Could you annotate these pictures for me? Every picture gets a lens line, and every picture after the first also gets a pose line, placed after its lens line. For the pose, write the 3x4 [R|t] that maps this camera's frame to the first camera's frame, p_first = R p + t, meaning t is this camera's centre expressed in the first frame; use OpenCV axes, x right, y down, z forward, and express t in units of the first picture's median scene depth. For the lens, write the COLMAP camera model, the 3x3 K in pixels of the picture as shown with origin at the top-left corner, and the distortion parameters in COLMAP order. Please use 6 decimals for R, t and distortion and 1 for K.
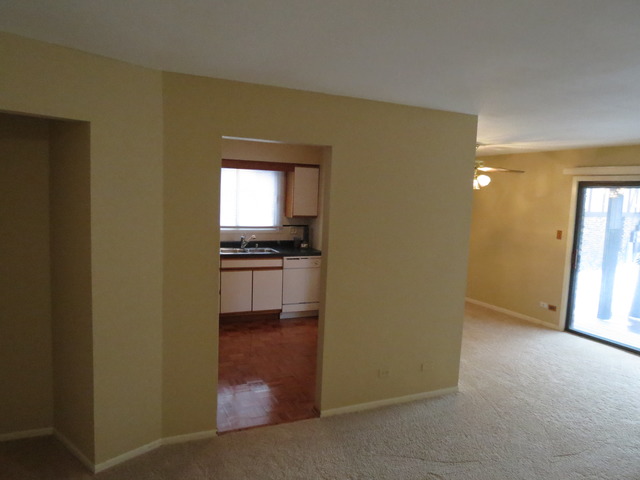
lens RADIAL K [[451.1, 0, 320.0], [0, 451.1, 240.0], [0, 0, 1]] dist [-0.035294, -0.001312]
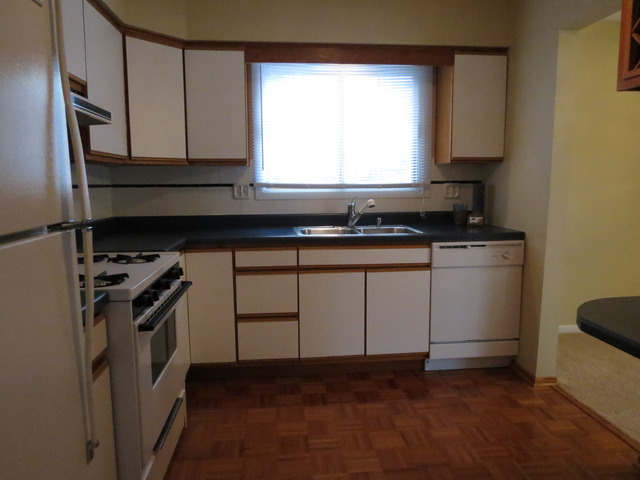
lens RADIAL K [[451.1, 0, 320.0], [0, 451.1, 240.0], [0, 0, 1]] dist [-0.035294, -0.001312]
pose [[0.944462, -0.004601, -0.328588, -0.035555], [0.013989, 0.999559, 0.026211, 0.019791], [0.328322, -0.029352, 0.944110, 0.499556]]
